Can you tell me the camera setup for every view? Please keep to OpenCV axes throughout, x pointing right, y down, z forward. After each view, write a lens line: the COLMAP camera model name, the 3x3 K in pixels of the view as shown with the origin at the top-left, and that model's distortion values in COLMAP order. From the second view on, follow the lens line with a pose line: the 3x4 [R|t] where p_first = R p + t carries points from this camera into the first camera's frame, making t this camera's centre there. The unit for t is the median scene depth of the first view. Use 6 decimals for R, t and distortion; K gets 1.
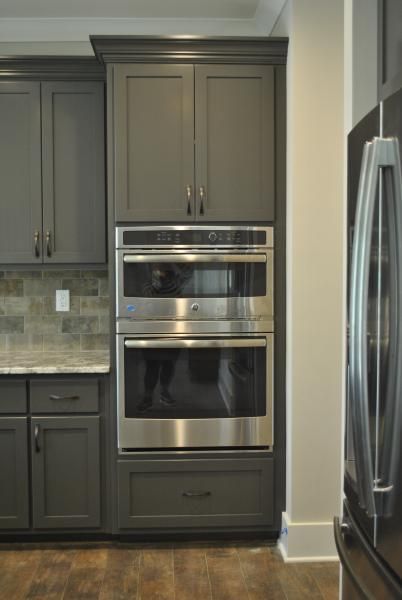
lens RADIAL K [[641.5, 0, 200.2], [0, 641.5, 296.2], [0, 0, 1]] dist [-0.054989, 0.000000]
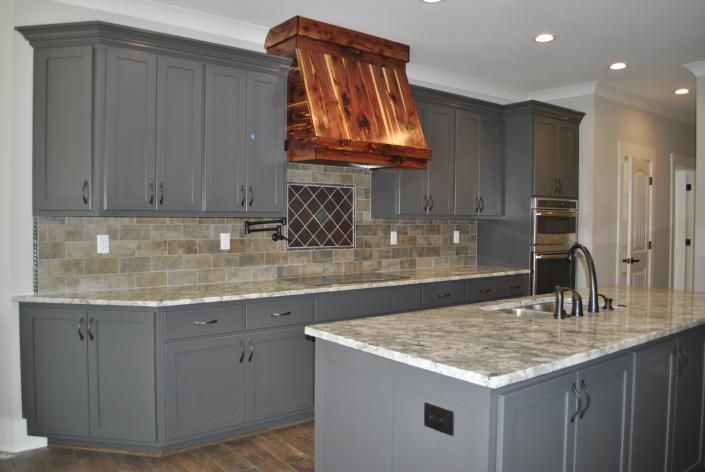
lens RADIAL K [[563.7, 0, 351.1], [0, 563.7, 235.1], [0, 0, 1]] dist [-0.080673, 0.006966]
pose [[0.827840, -0.005974, 0.560932, -1.291353], [0.011704, 0.999910, -0.006623, 0.008875], [-0.560842, 0.012048, 0.827835, -0.084829]]
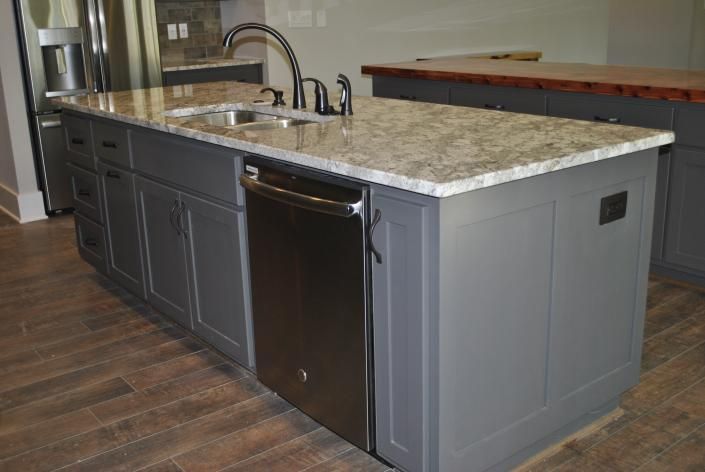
lens RADIAL K [[753.7, 0, 355.7], [0, 753.7, 237.6], [0, 0, 1]] dist [-0.054989, 0.000000]
pose [[-0.565880, -0.223418, 0.793639, -1.305453], [0.062032, 0.948320, 0.311193, -0.002976], [-0.822150, 0.225329, -0.522777, 0.781574]]
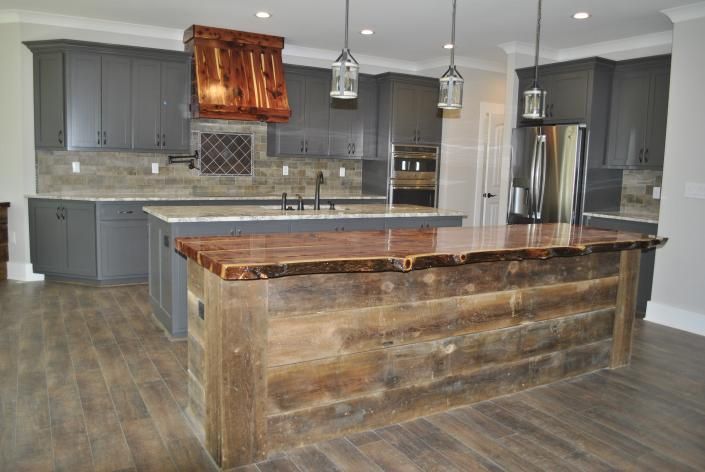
lens RADIAL K [[563.7, 0, 352.3], [0, 563.7, 237.3], [0, 0, 1]] dist [-0.080673, 0.006966]
pose [[0.896590, -0.025387, 0.442134, -1.105165], [-0.018124, 0.995416, 0.093909, 0.051129], [-0.442491, -0.092211, 0.892019, -0.886582]]
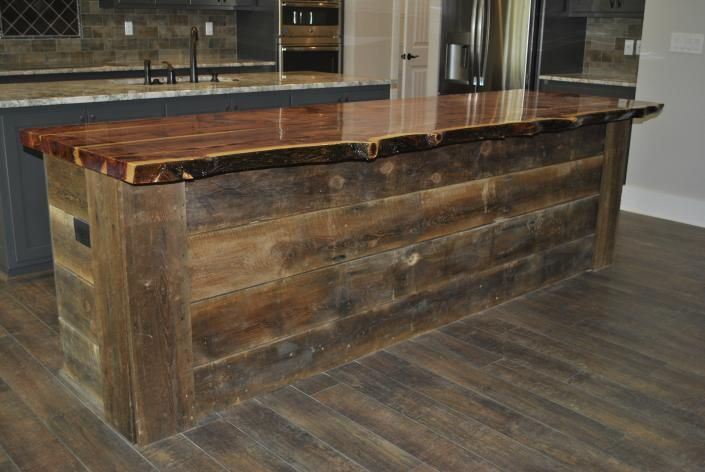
lens RADIAL K [[753.7, 0, 353.5], [0, 753.7, 236.1], [0, 0, 1]] dist [-0.054989, 0.000000]
pose [[0.785760, -0.153437, 0.599198, -1.175873], [0.003189, 0.969735, 0.244138, 0.056649], [-0.618523, -0.189923, 0.762468, -0.829087]]
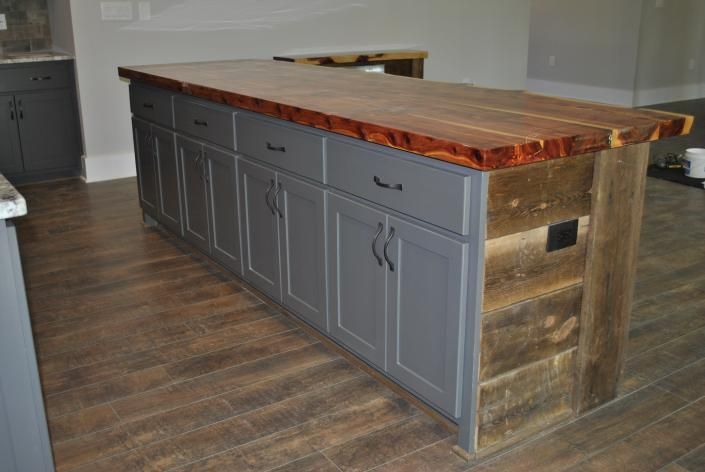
lens RADIAL K [[753.7, 0, 350.7], [0, 753.7, 233.1], [0, 0, 1]] dist [-0.054989, 0.000000]
pose [[-0.487710, -0.253874, 0.835277, -1.380175], [0.045322, 0.948129, 0.314637, 0.020804], [-0.871829, 0.191308, -0.450906, 0.253959]]
